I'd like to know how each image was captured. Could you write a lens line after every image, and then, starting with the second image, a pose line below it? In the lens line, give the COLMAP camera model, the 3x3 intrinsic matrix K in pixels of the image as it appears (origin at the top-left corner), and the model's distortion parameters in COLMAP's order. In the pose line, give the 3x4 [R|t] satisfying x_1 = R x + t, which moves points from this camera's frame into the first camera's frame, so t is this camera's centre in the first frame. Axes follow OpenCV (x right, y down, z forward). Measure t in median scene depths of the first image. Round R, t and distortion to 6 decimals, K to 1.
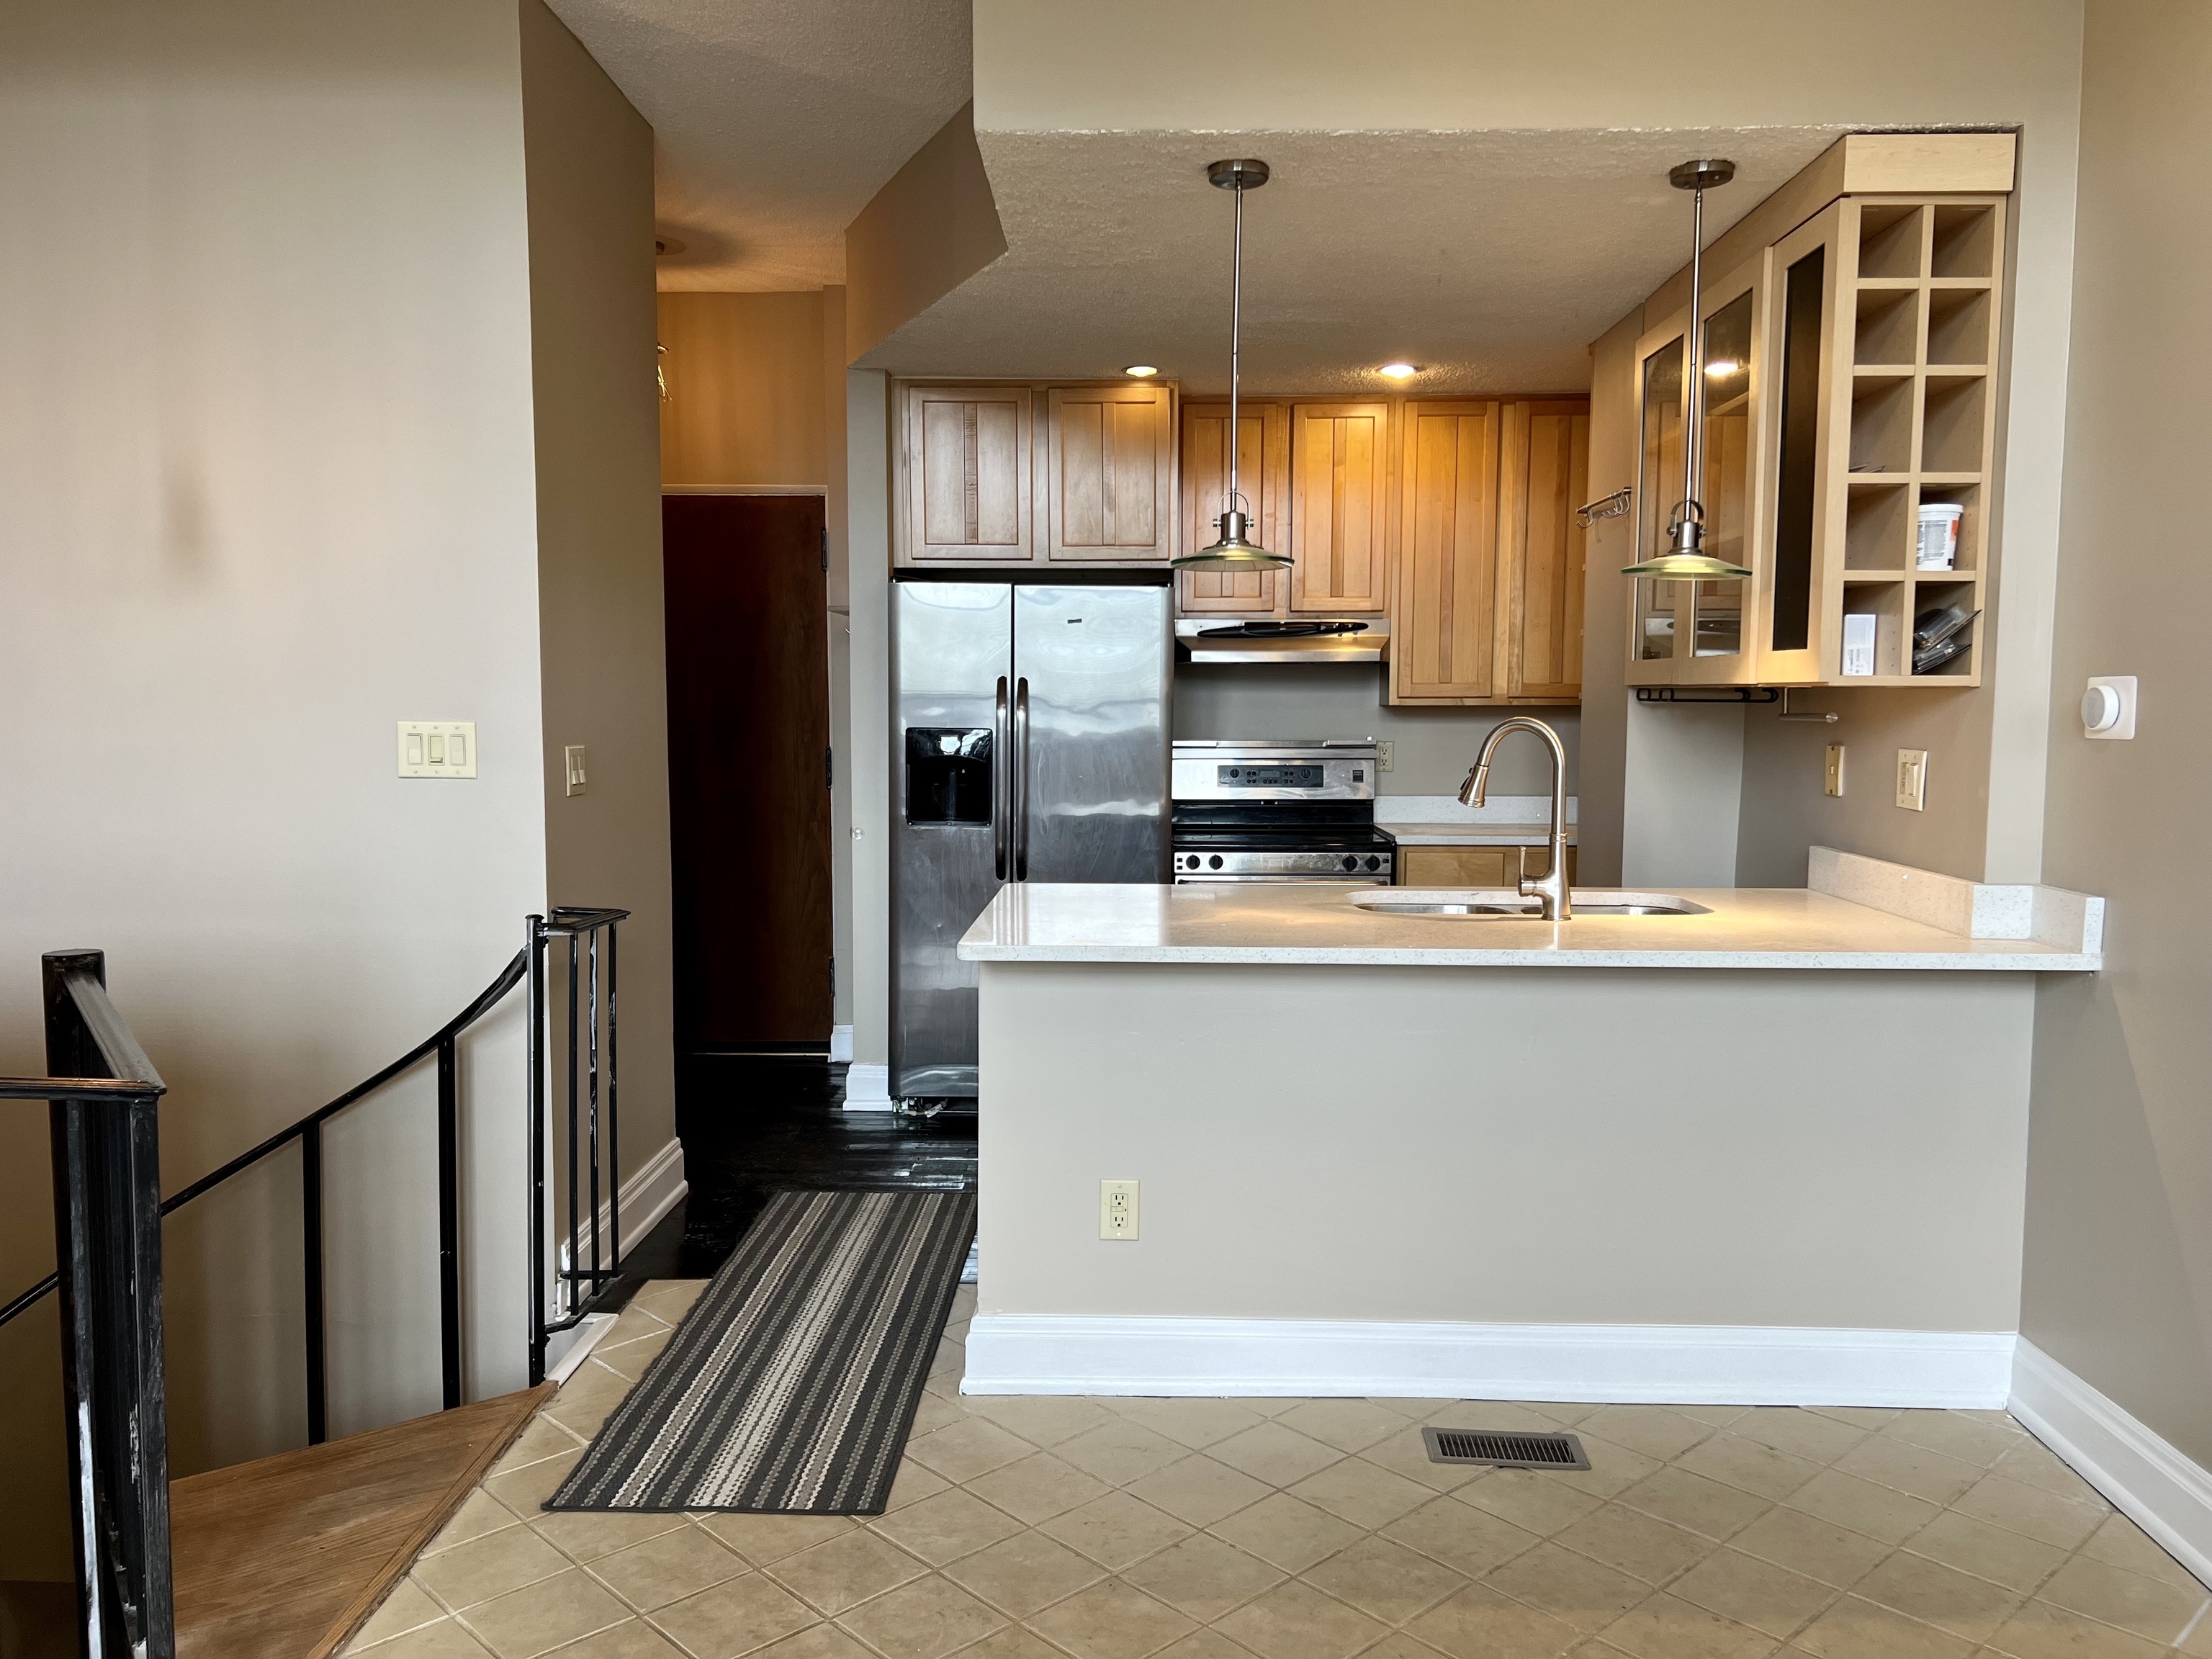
lens RADIAL K [[1654.6, 0, 1104.5], [0, 1654.6, 848.1], [0, 0, 1]] dist [0.059916, -0.069277]
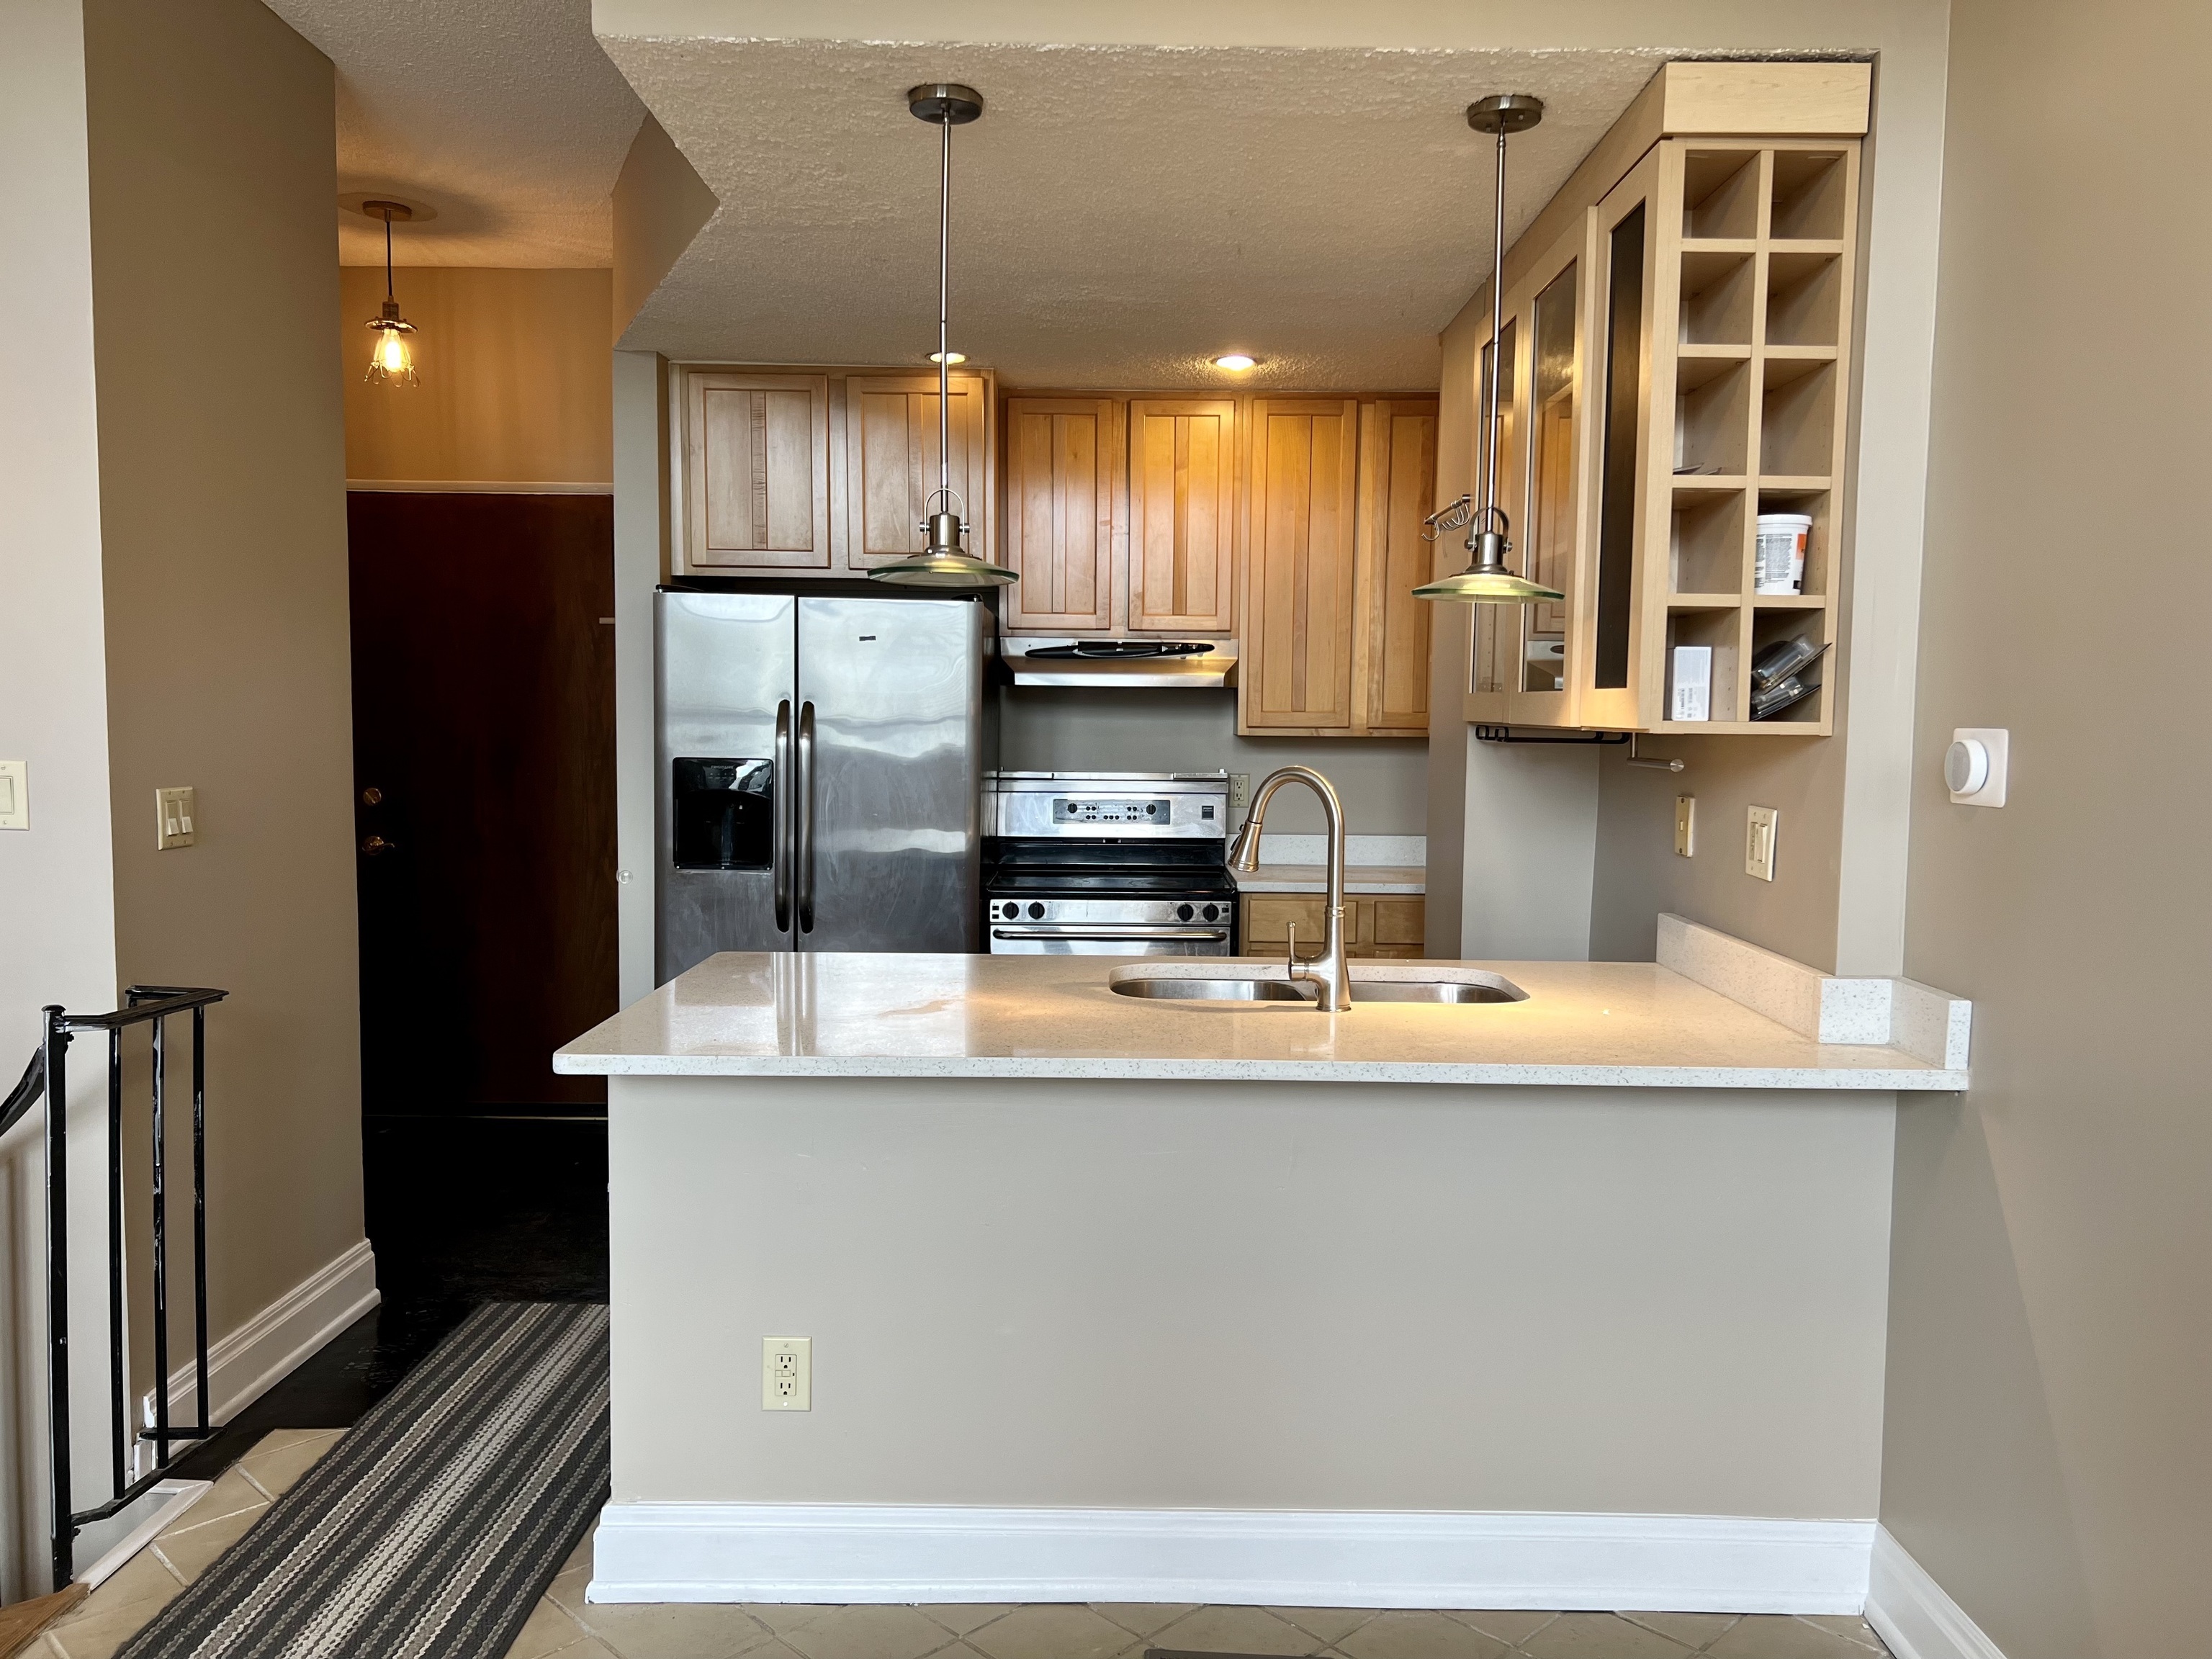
lens RADIAL K [[1662.5, 0, 1108.5], [0, 1662.5, 844.8], [0, 0, 1]] dist [0.054692, -0.064112]
pose [[0.999677, 0.006064, 0.024671, 0.129248], [-0.005843, 0.999942, -0.009025, -0.029356], [-0.024725, 0.008878, 0.999655, 0.161118]]
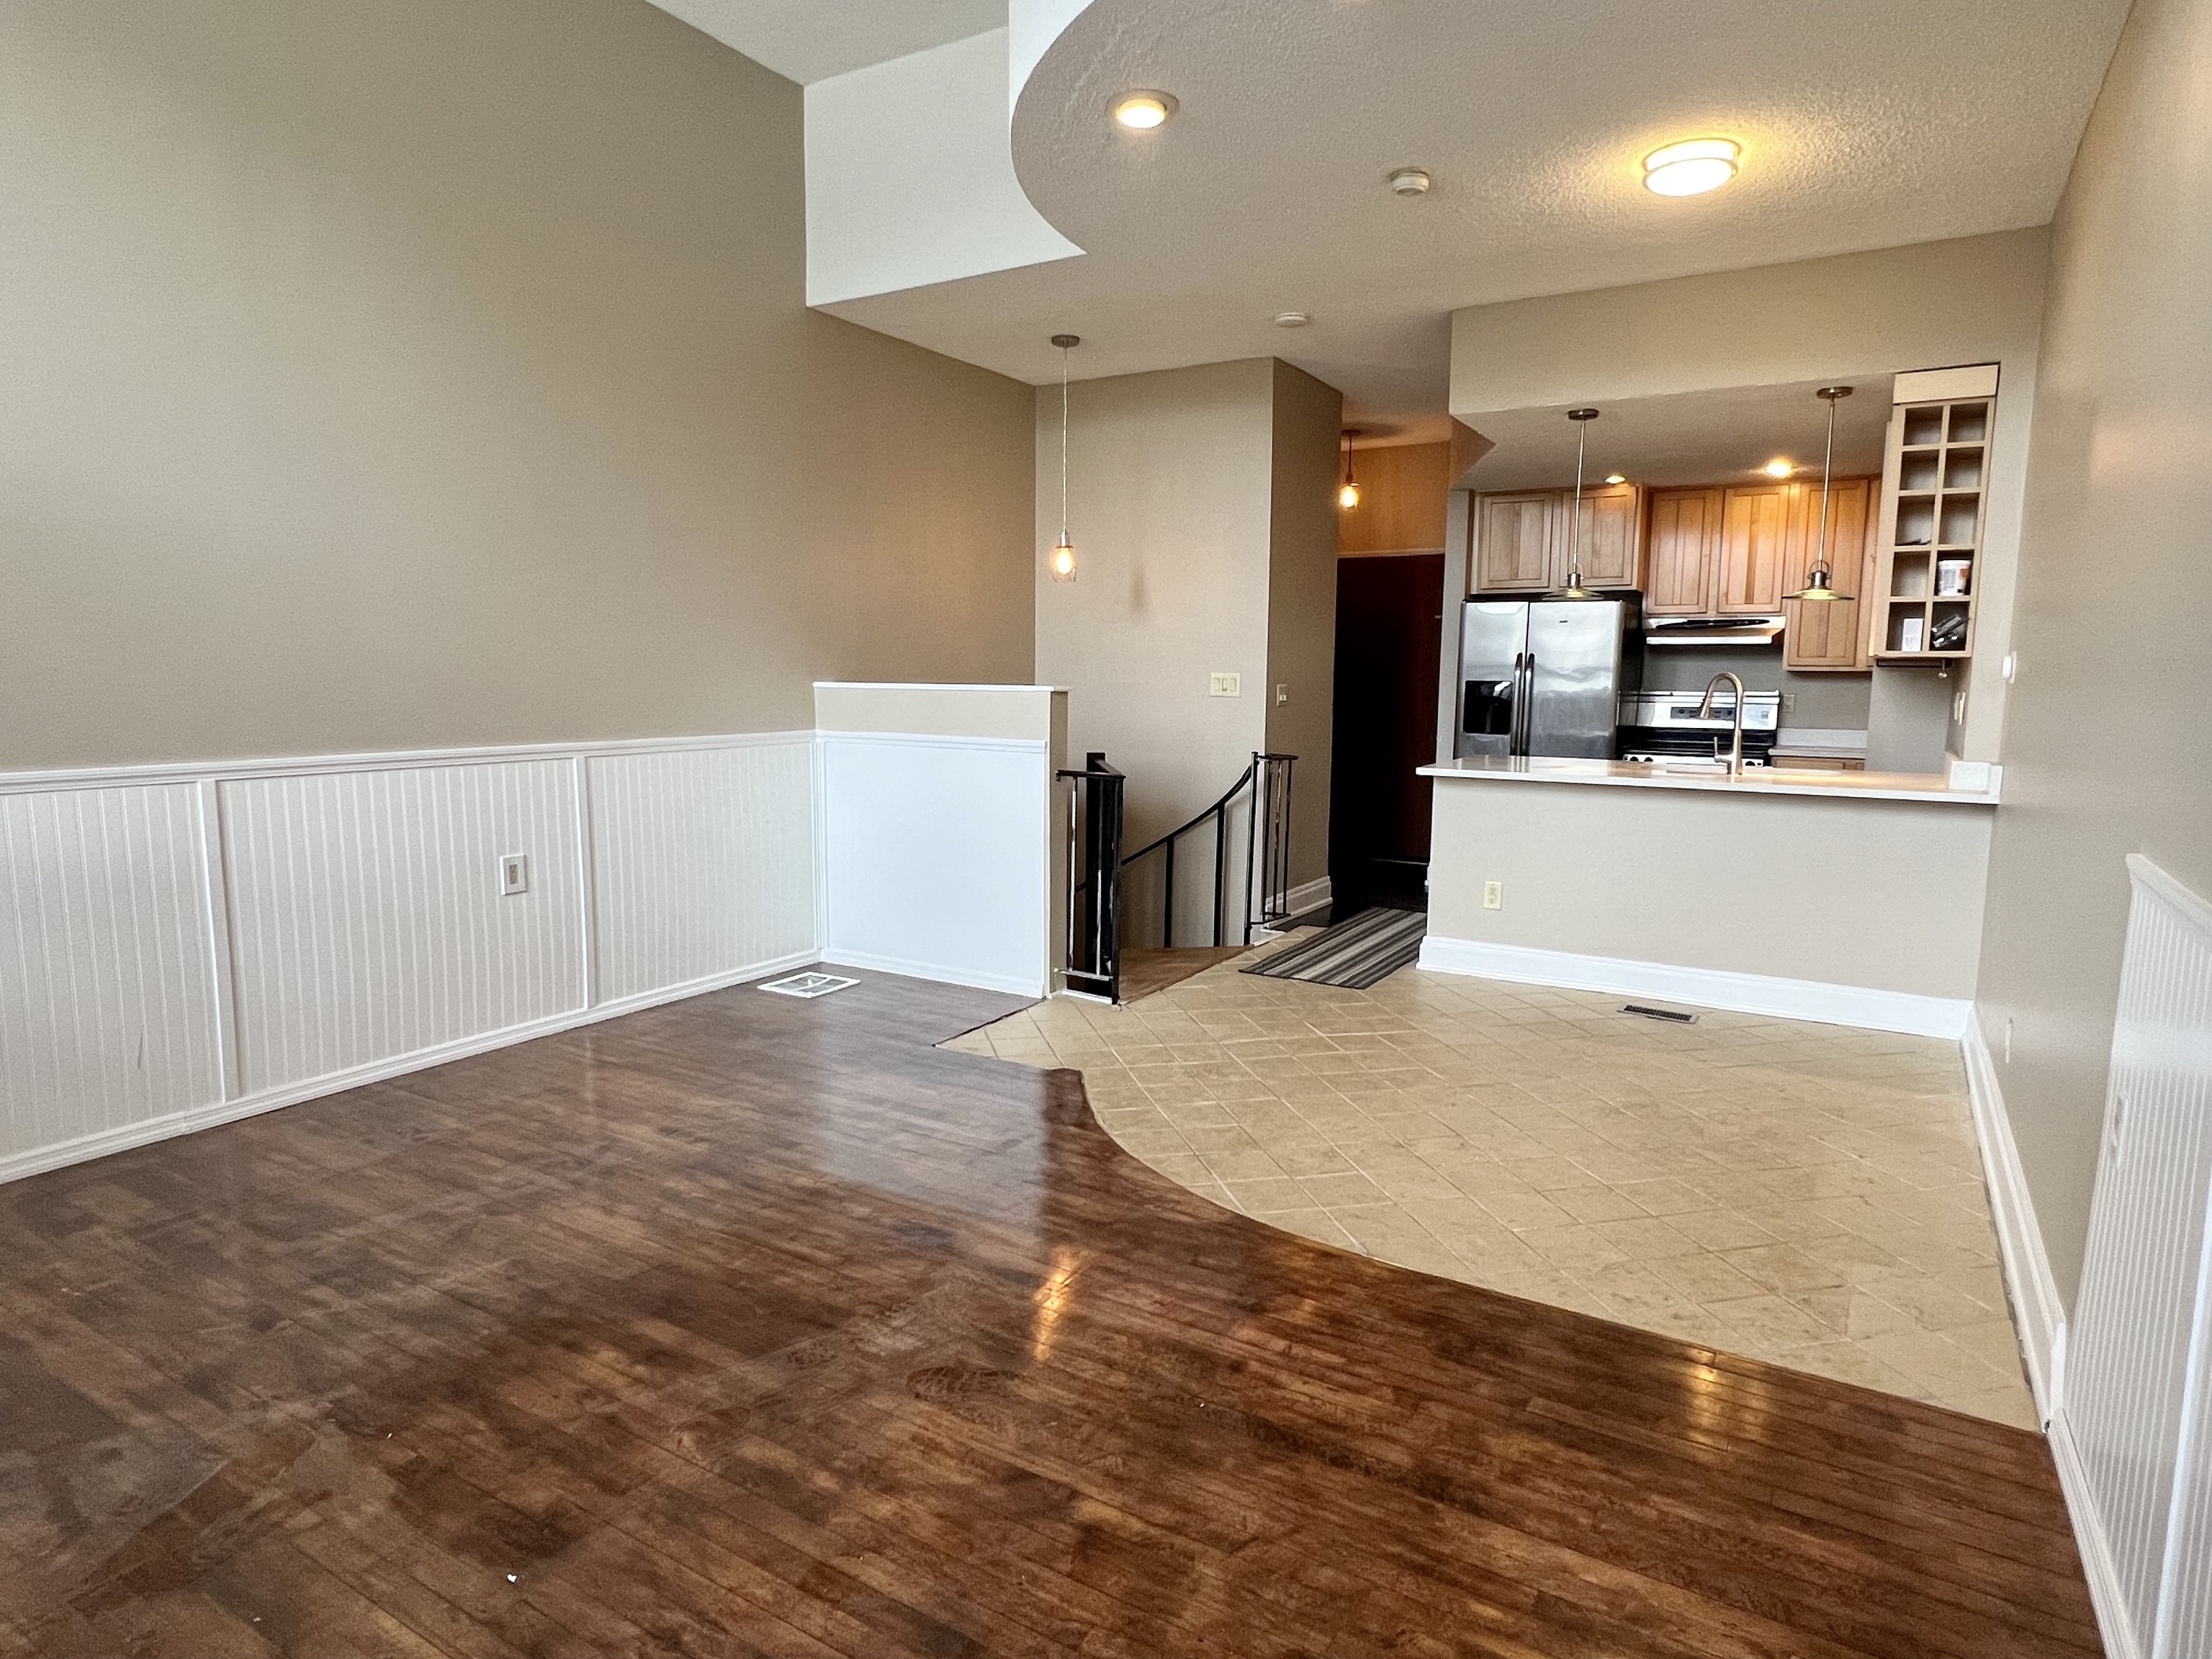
lens RADIAL K [[1236.0, 0, 1106.0], [0, 1236.0, 829.5], [0, 0, 1]] dist [0.000725, -0.000277]
pose [[0.867932, 0.067557, -0.492067, 0.329752], [-0.049390, 0.997535, 0.049837, 0.067058], [0.494221, -0.018952, 0.869130, -0.613536]]
